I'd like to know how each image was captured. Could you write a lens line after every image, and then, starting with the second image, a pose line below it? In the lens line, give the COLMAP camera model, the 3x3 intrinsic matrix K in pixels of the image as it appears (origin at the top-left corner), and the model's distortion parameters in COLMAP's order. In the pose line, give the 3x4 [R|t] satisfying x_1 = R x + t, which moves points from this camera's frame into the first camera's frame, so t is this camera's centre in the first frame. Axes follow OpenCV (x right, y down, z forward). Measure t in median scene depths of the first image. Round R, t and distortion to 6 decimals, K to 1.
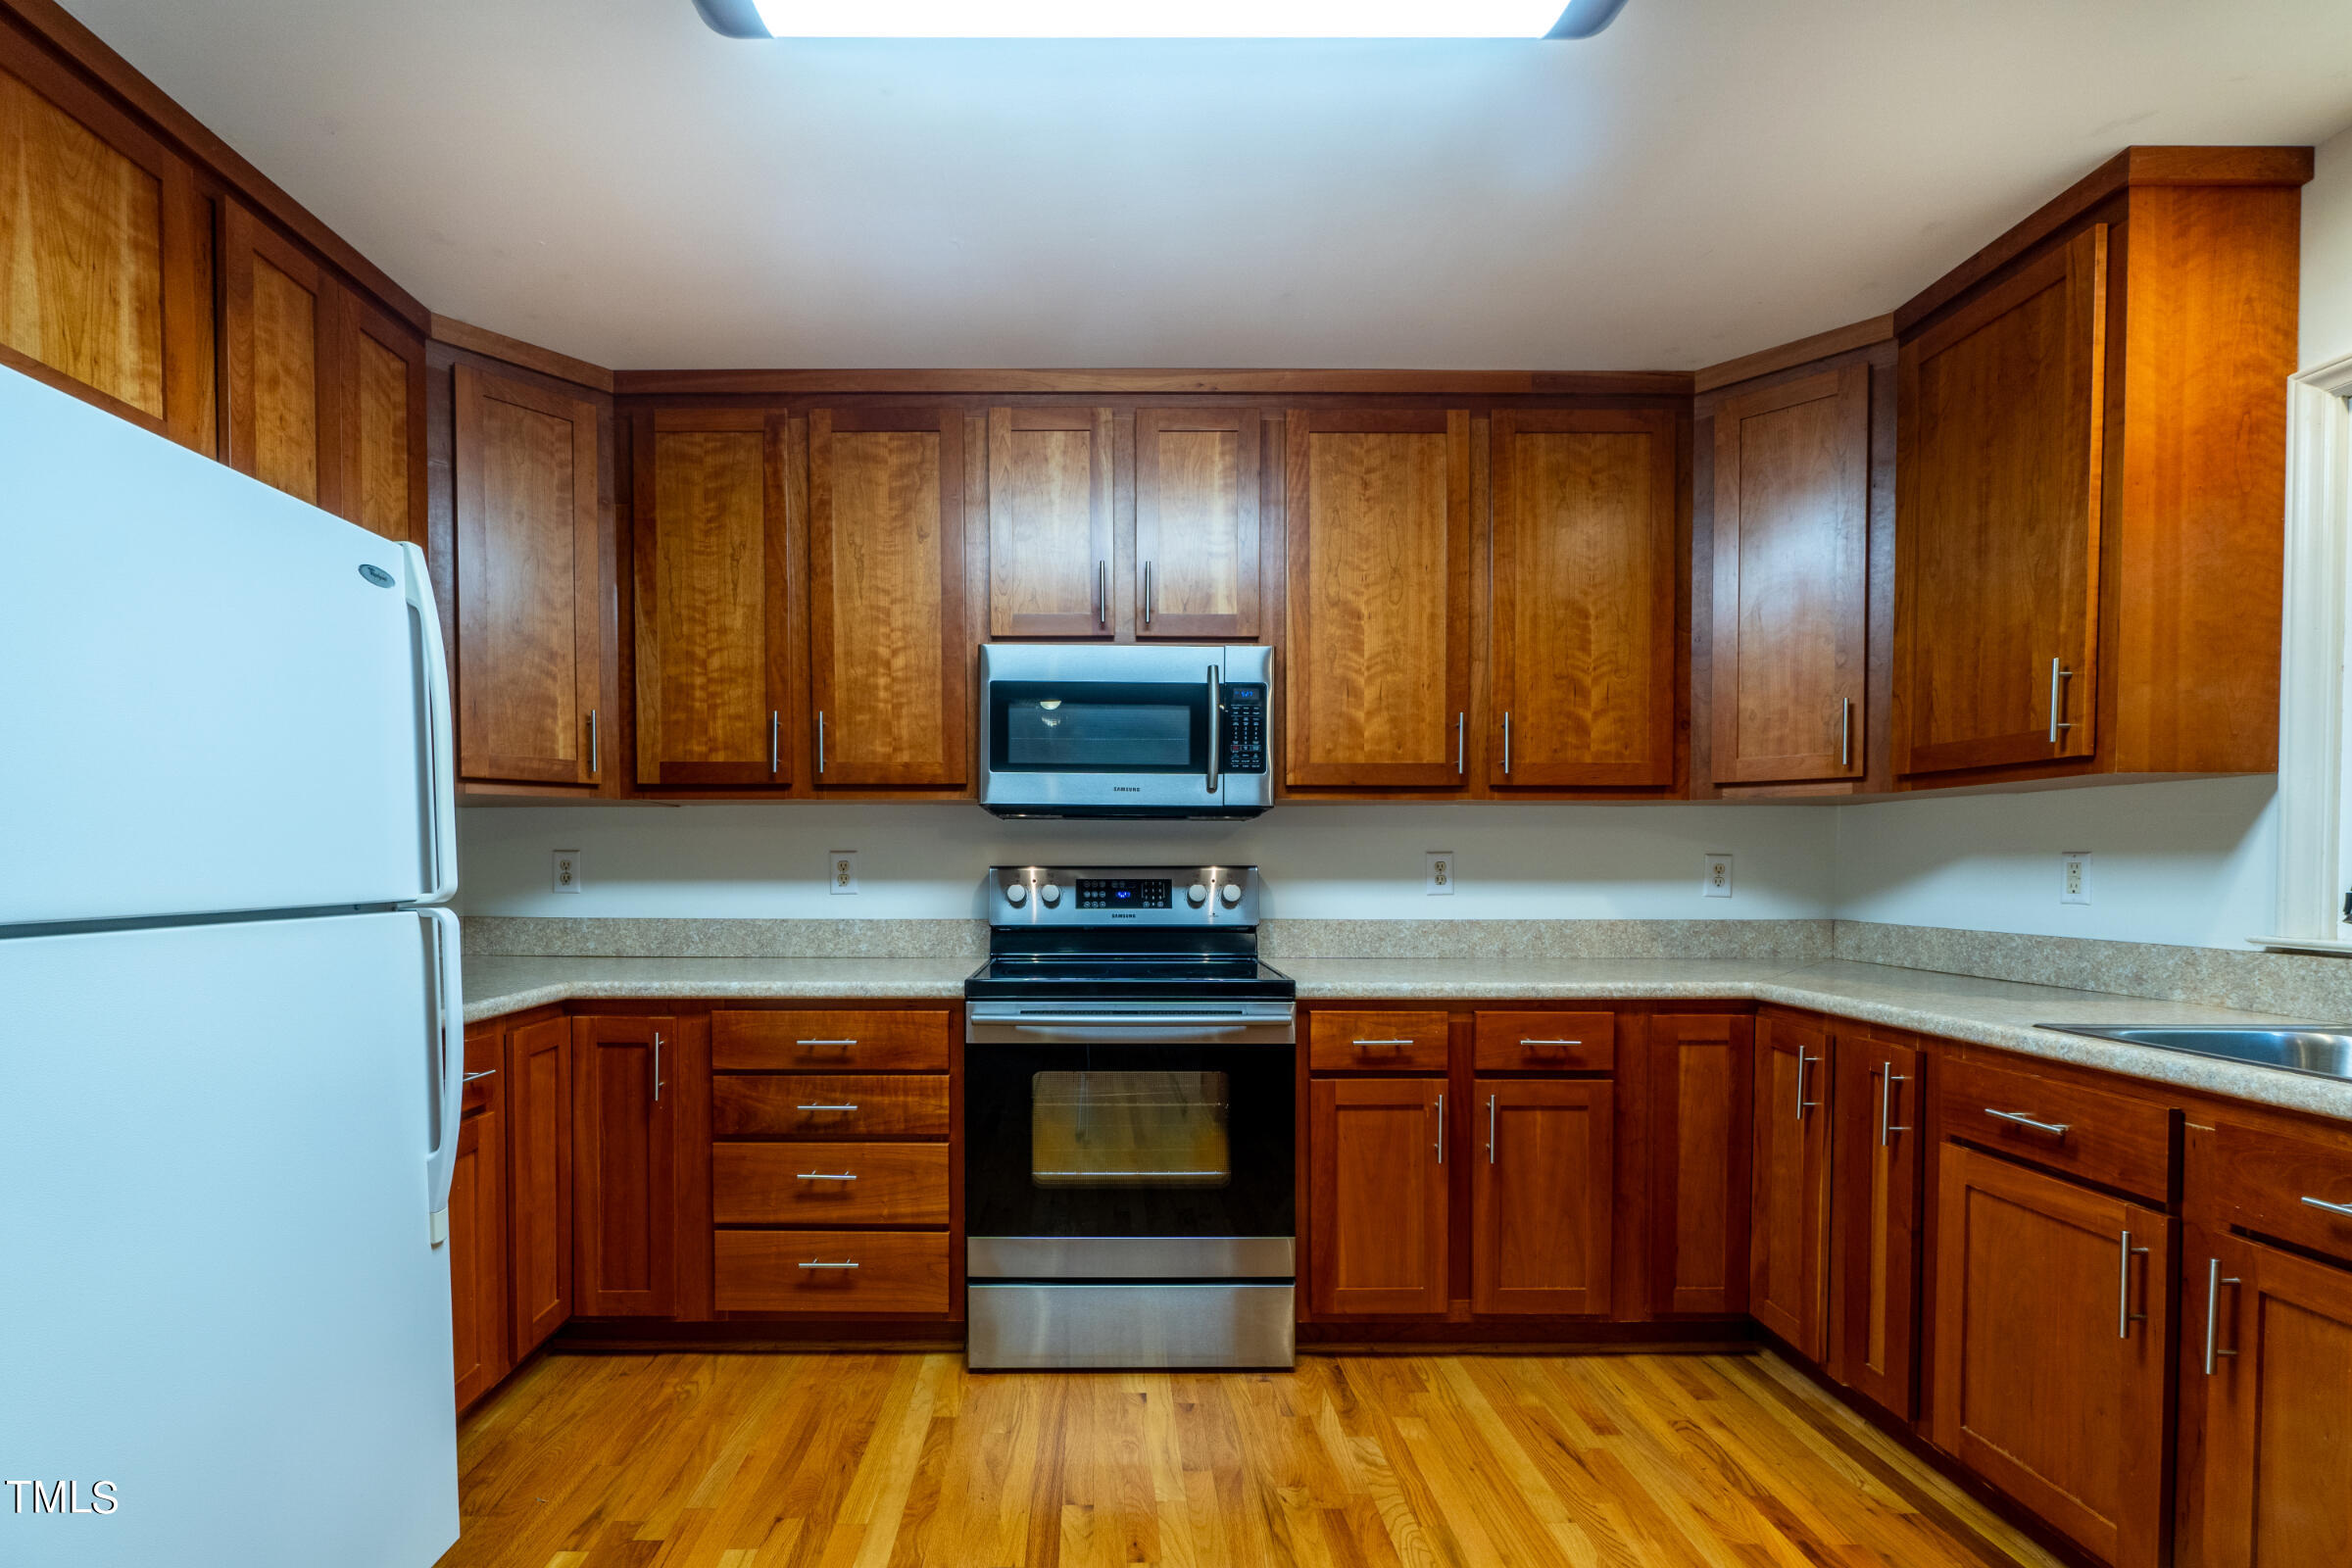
lens RADIAL K [[1087.6, 0, 1180.4], [0, 1087.6, 884.0], [0, 0, 1]] dist [-0.001978, 0.000139]
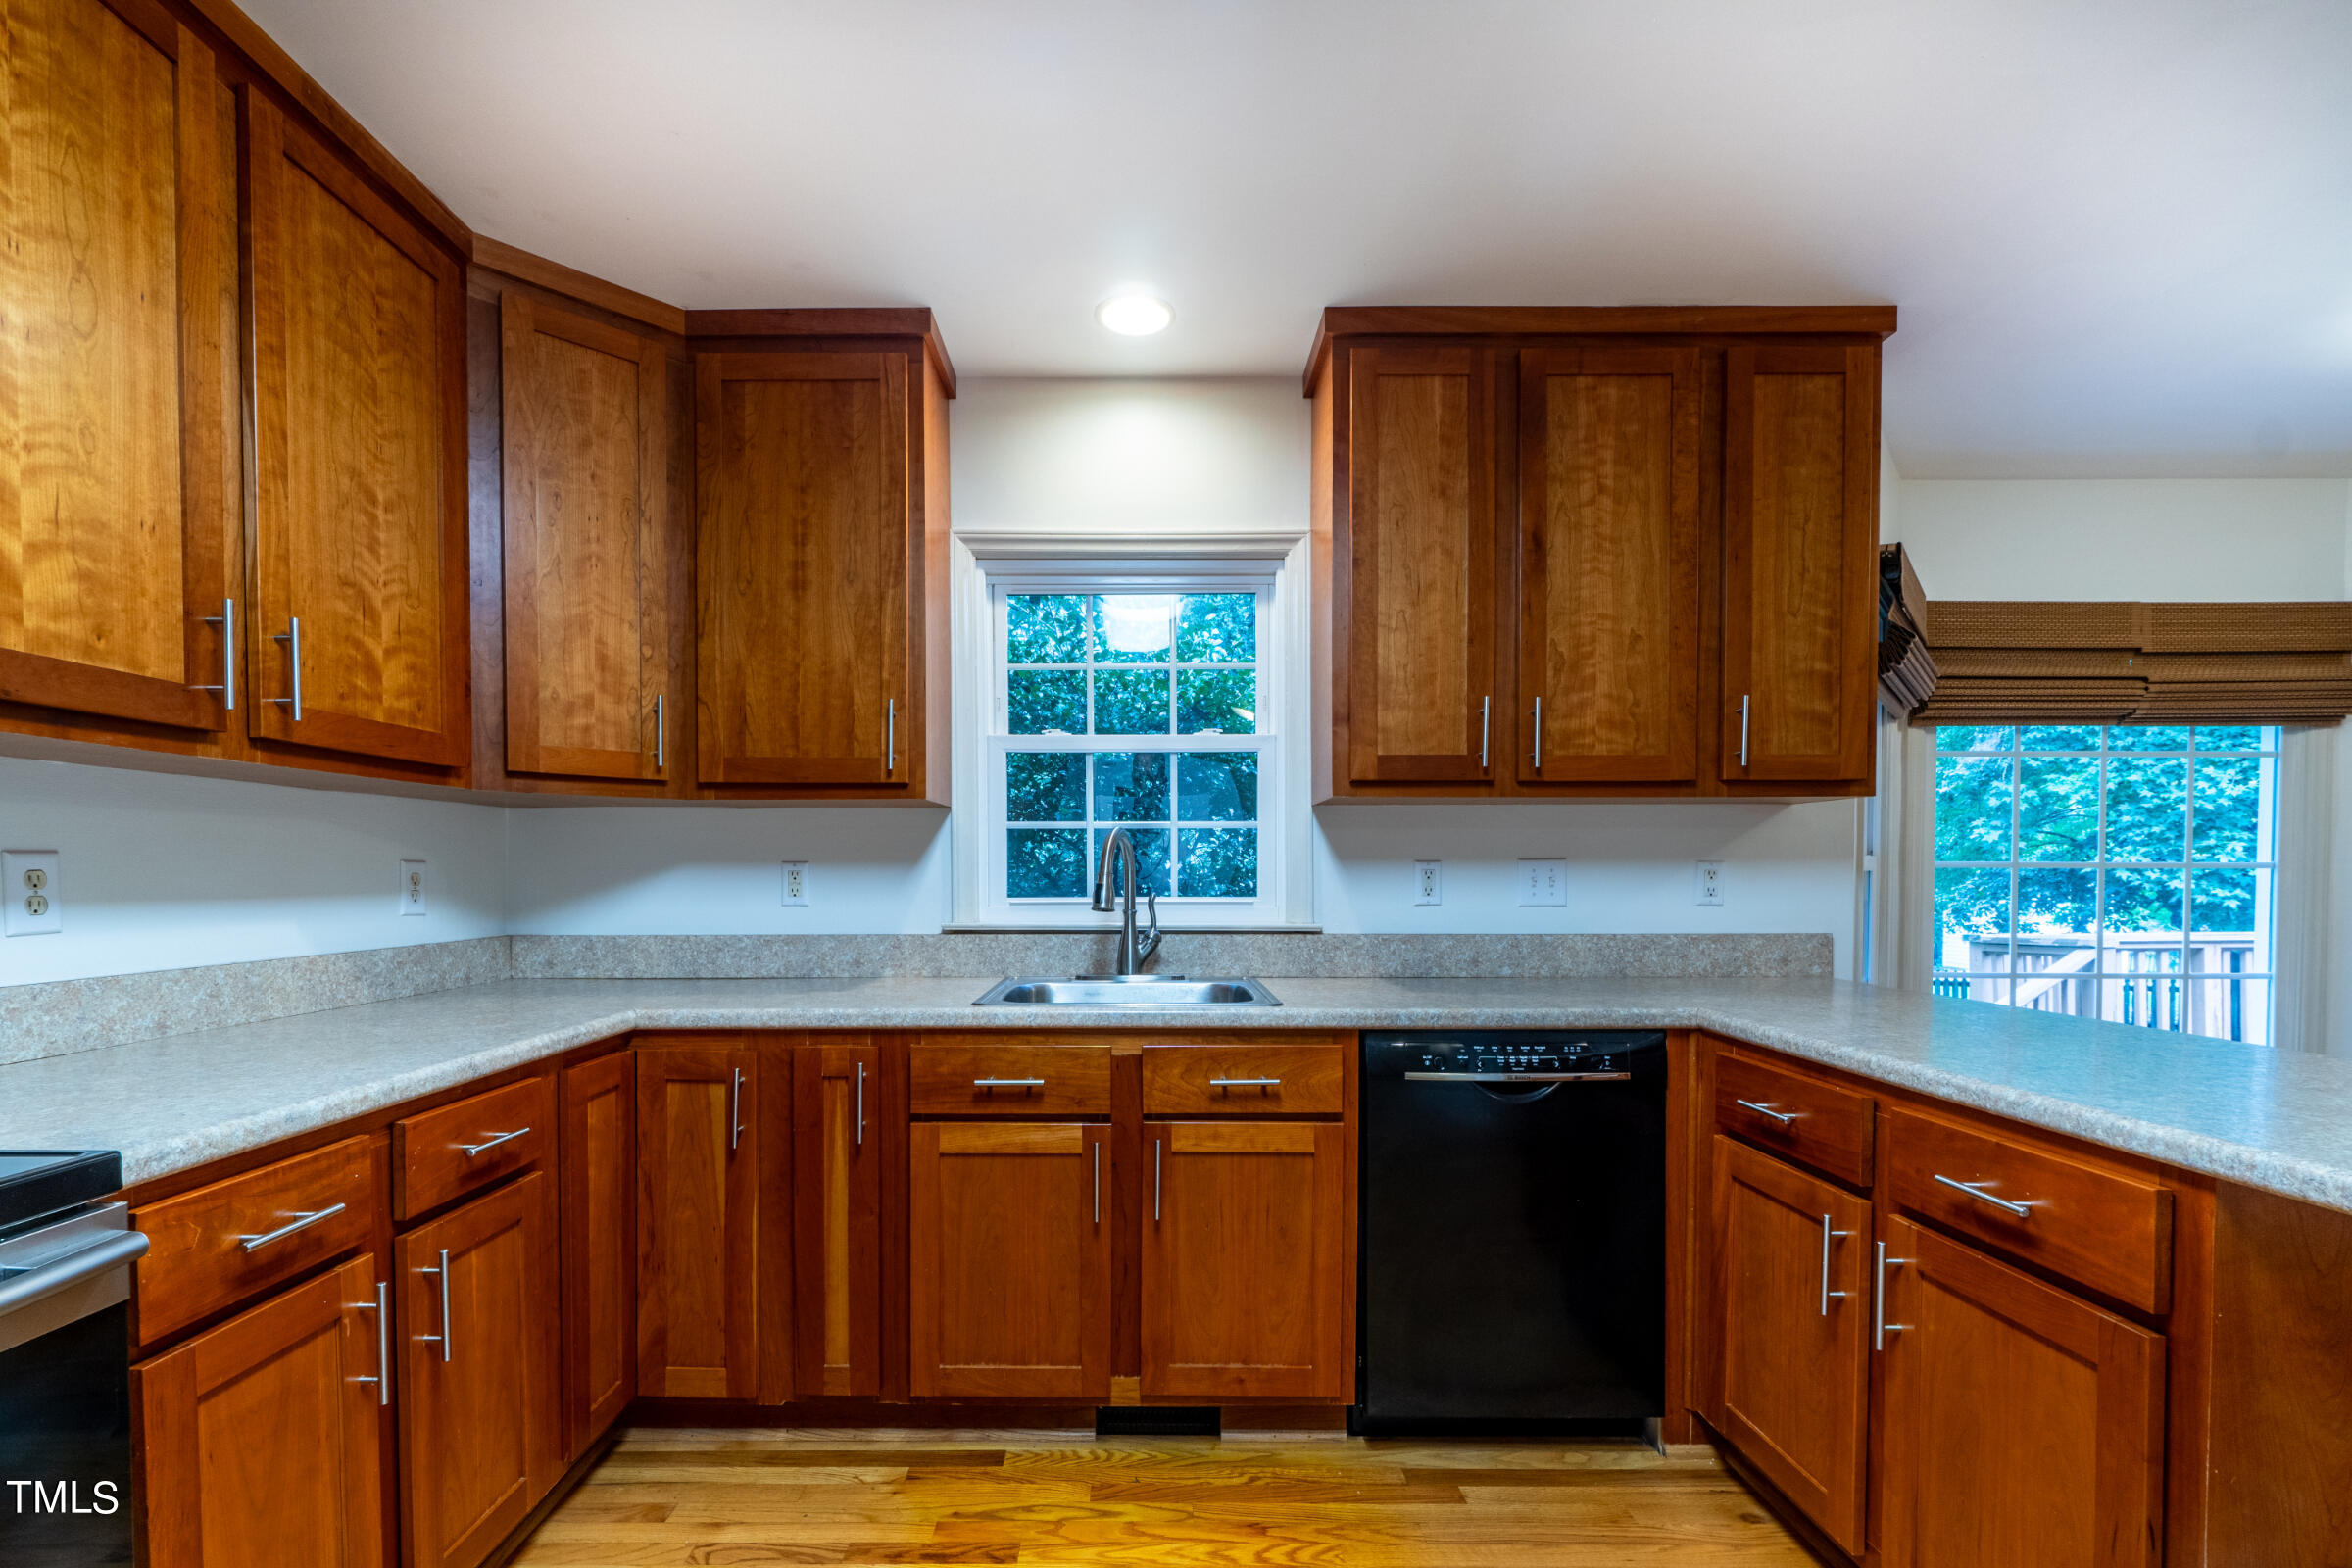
lens RADIAL K [[1043.2, 0, 1063.6], [0, 1043.2, 891.9], [0, 0, 1]] dist [-0.002290, 0.000159]
pose [[0.067294, -0.019962, 0.997533, -0.266867], [0.021482, 0.999597, 0.018554, -0.010735], [-0.997502, 0.020180, 0.067696, 0.597872]]
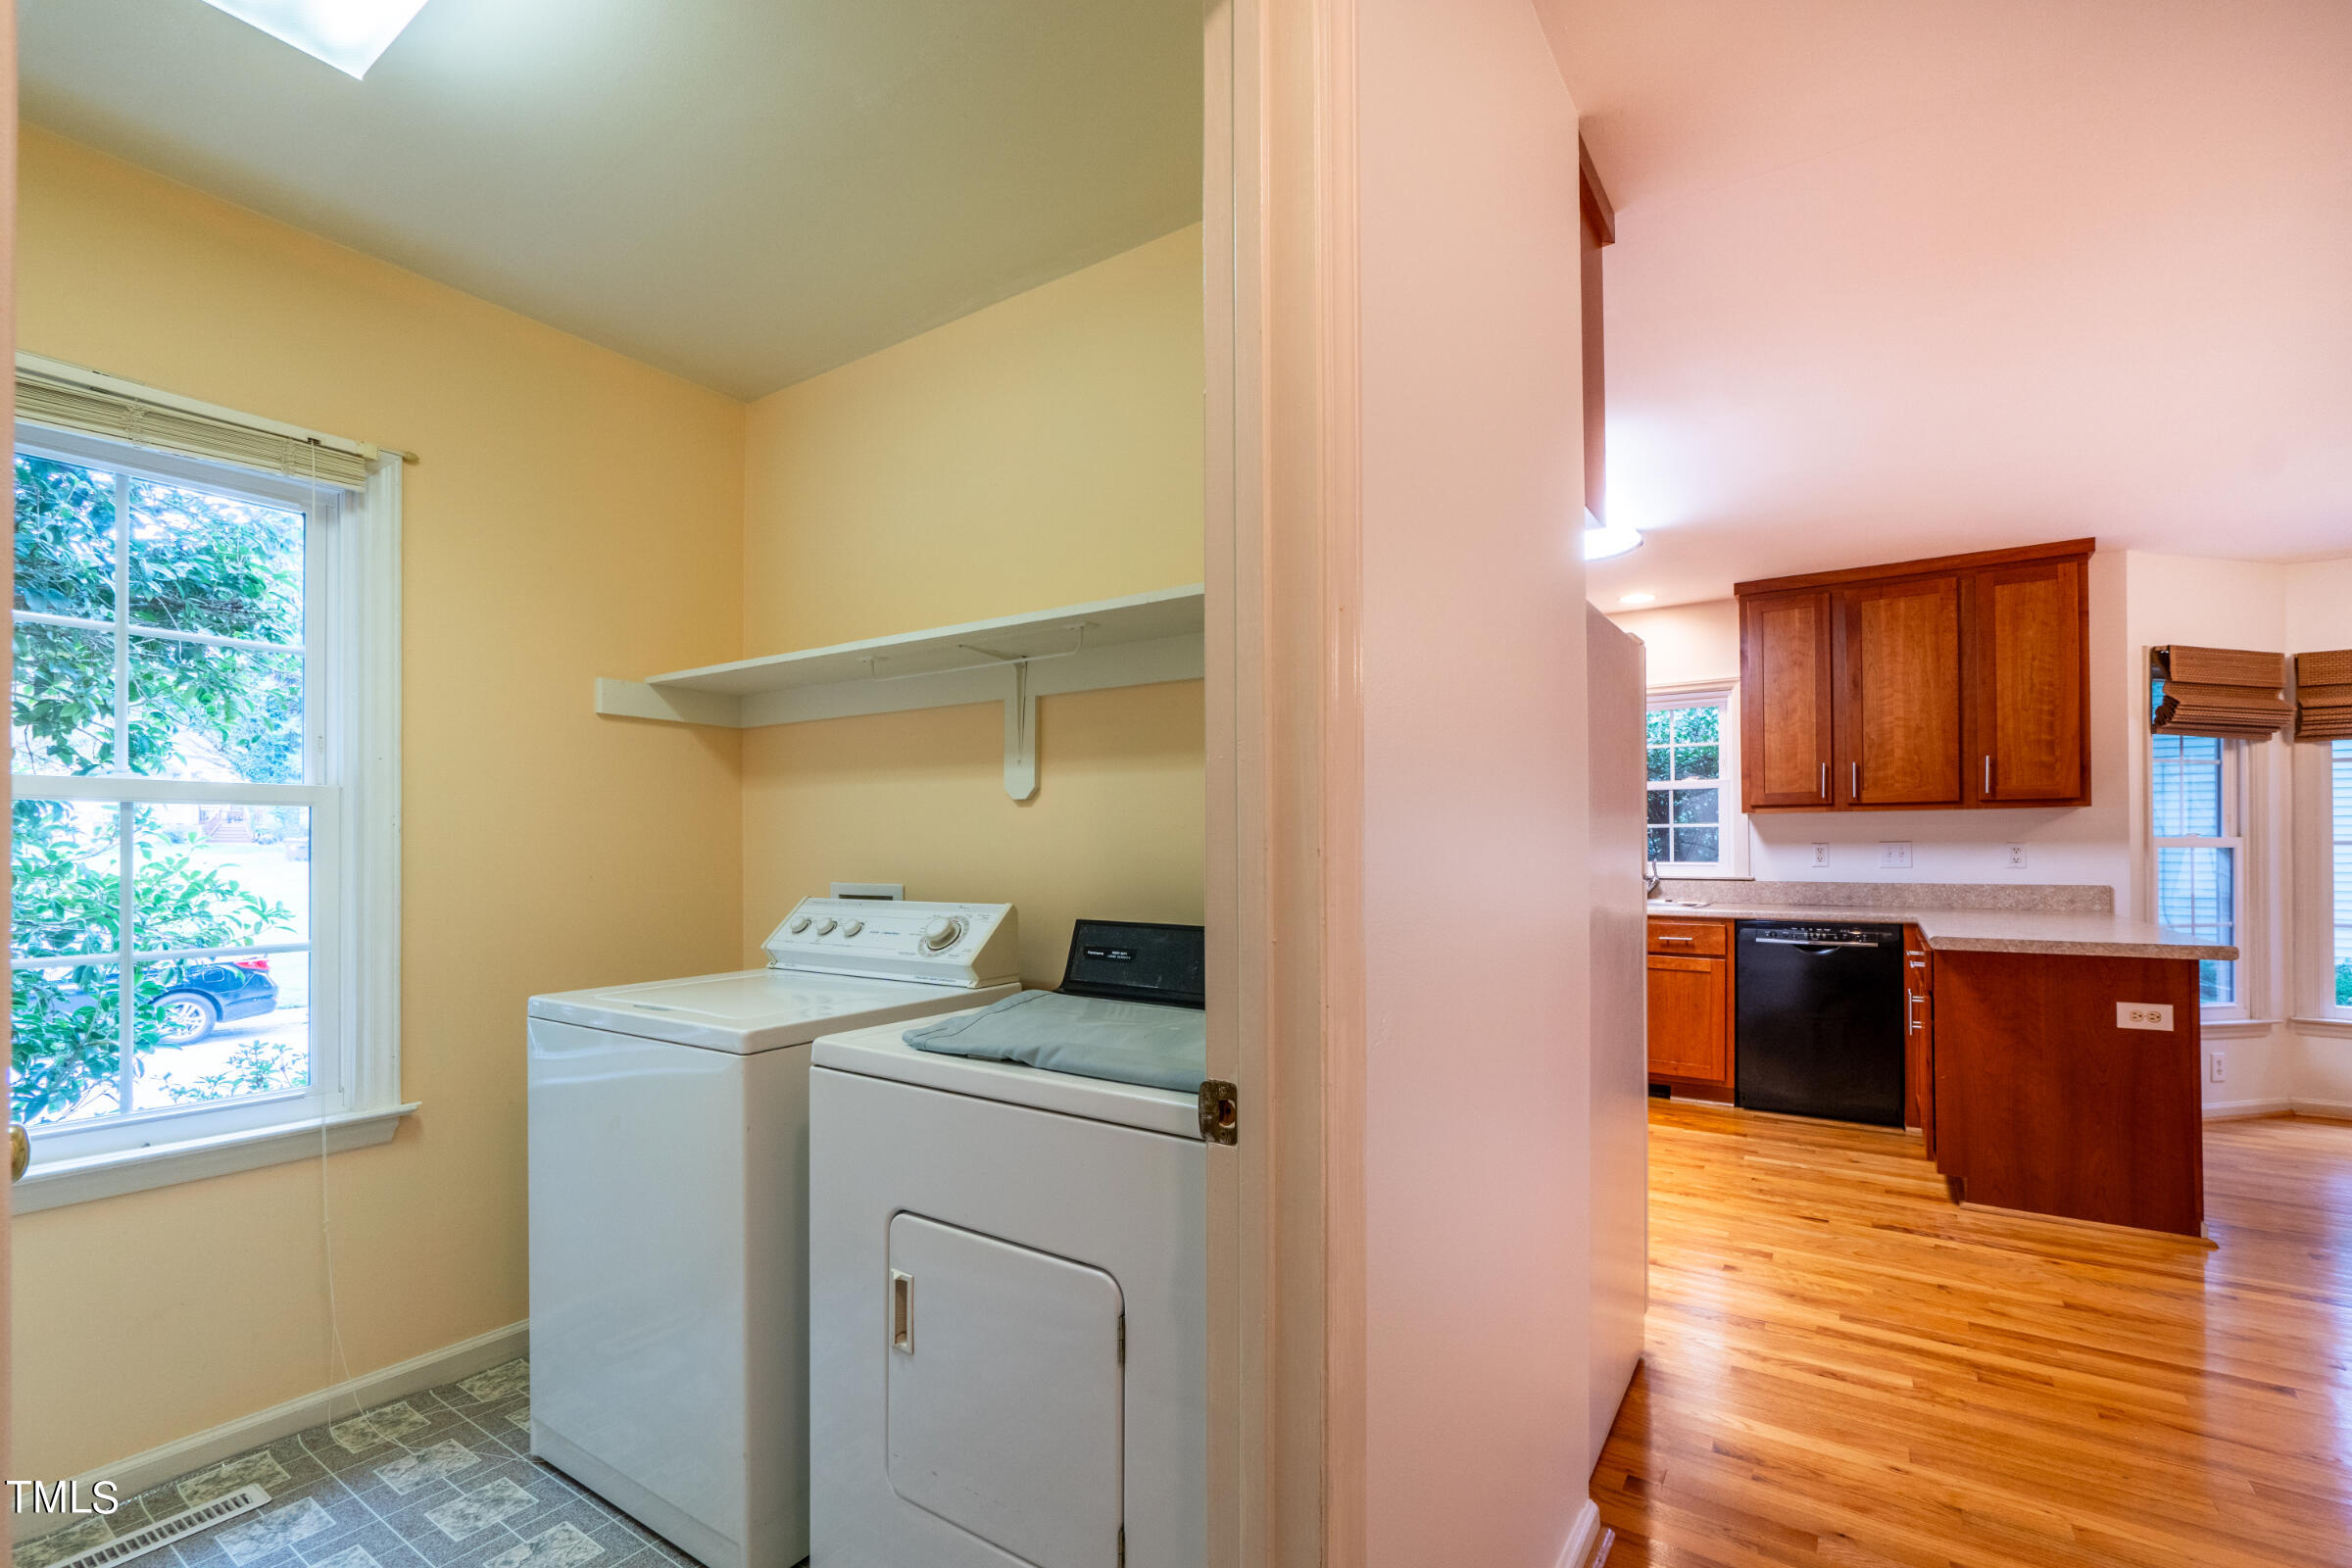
lens RADIAL K [[1034.5, 0, 1175.9], [0, 1034.5, 836.3], [0, 0, 1]] dist [-0.002419, -0.000130]
pose [[0.559150, 0.008196, 0.829026, -1.562763], [0.020048, 0.999525, -0.023403, -0.006311], [-0.828824, 0.029707, 0.558720, 0.200658]]
